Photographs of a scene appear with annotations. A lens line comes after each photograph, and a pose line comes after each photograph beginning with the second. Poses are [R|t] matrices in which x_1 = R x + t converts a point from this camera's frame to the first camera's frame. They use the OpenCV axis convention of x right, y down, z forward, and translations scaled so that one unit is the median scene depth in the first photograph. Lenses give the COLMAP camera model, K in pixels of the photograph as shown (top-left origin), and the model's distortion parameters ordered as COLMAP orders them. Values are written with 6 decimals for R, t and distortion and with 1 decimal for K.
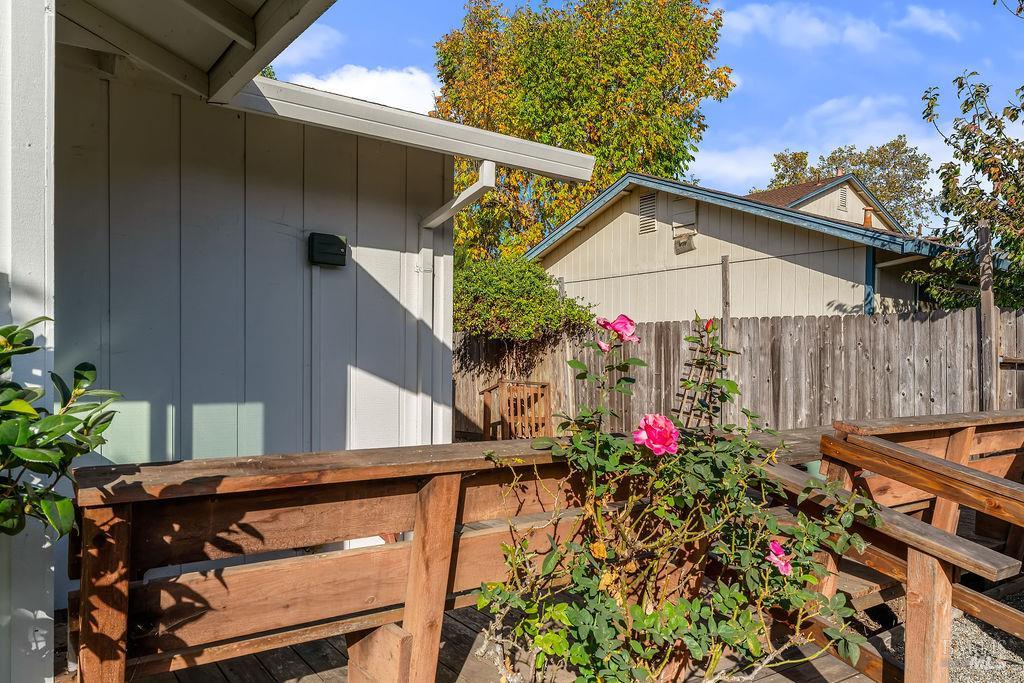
lens RADIAL K [[734.2, 0, 510.6], [0, 734.2, 368.2], [0, 0, 1]] dist [0.010061, -0.004331]
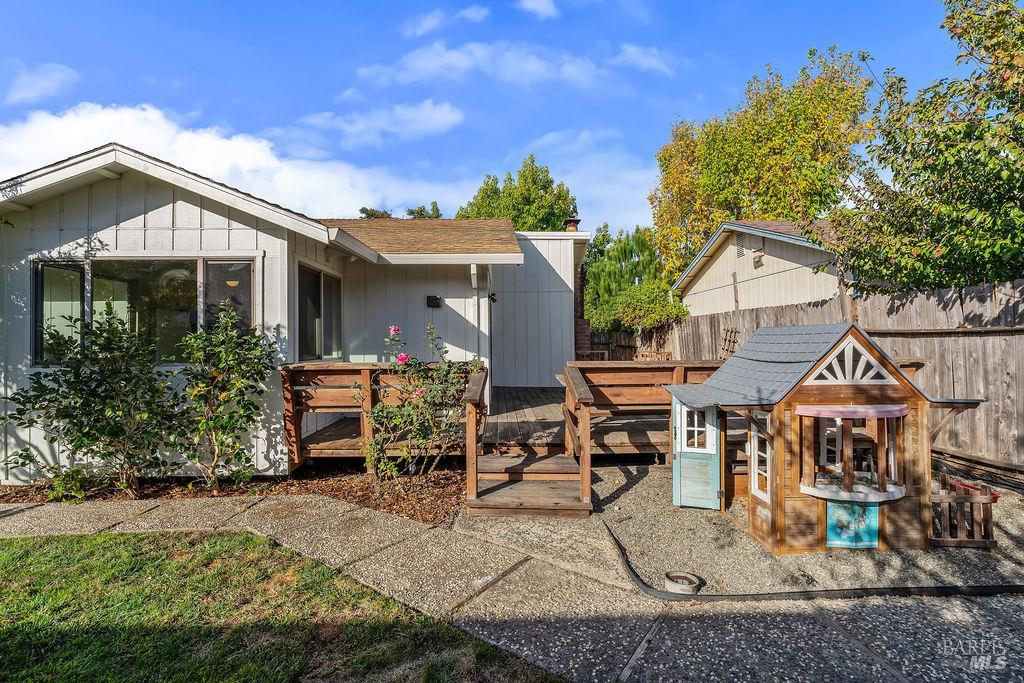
lens RADIAL K [[457.5, 0, 511.7], [0, 457.5, 338.2], [0, 0, 1]] dist [-0.011374, 0.005531]
pose [[0.829730, -0.028538, -0.557434, 0.408161], [0.016280, 0.999505, -0.026937, 0.012904], [0.557927, 0.013276, 0.829784, -0.116462]]
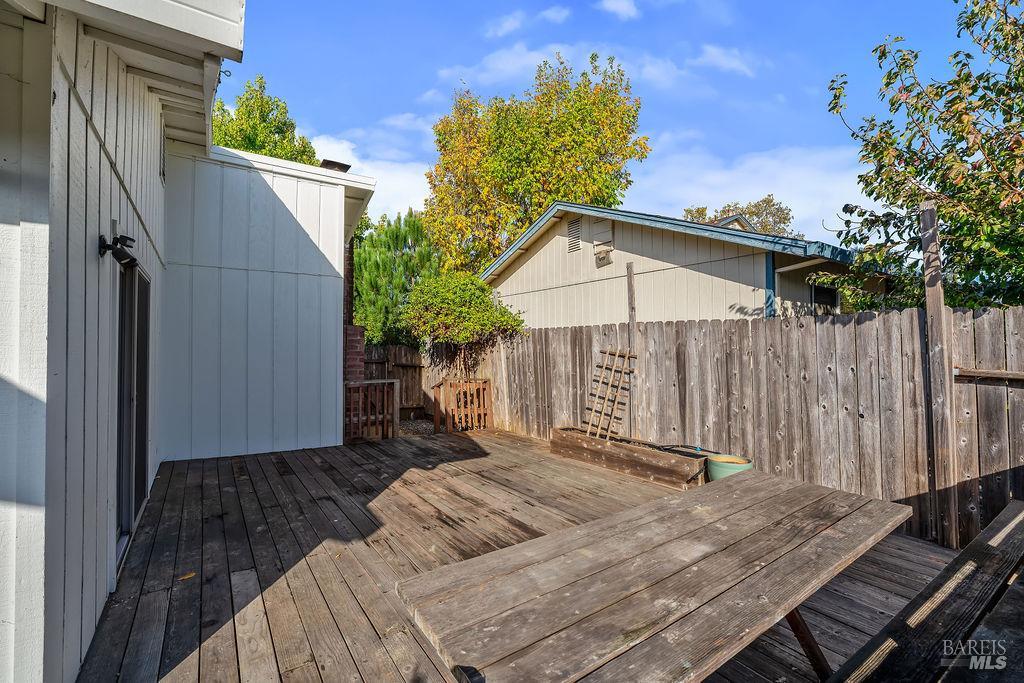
lens RADIAL K [[457.5, 0, 507.5], [0, 457.5, 337.2], [0, 0, 1]] dist [-0.011374, 0.005531]
pose [[0.999321, -0.014064, -0.034053, 0.128093], [0.012953, 0.999383, -0.032650, -0.026515], [0.034491, 0.032186, 0.998887, 0.324412]]
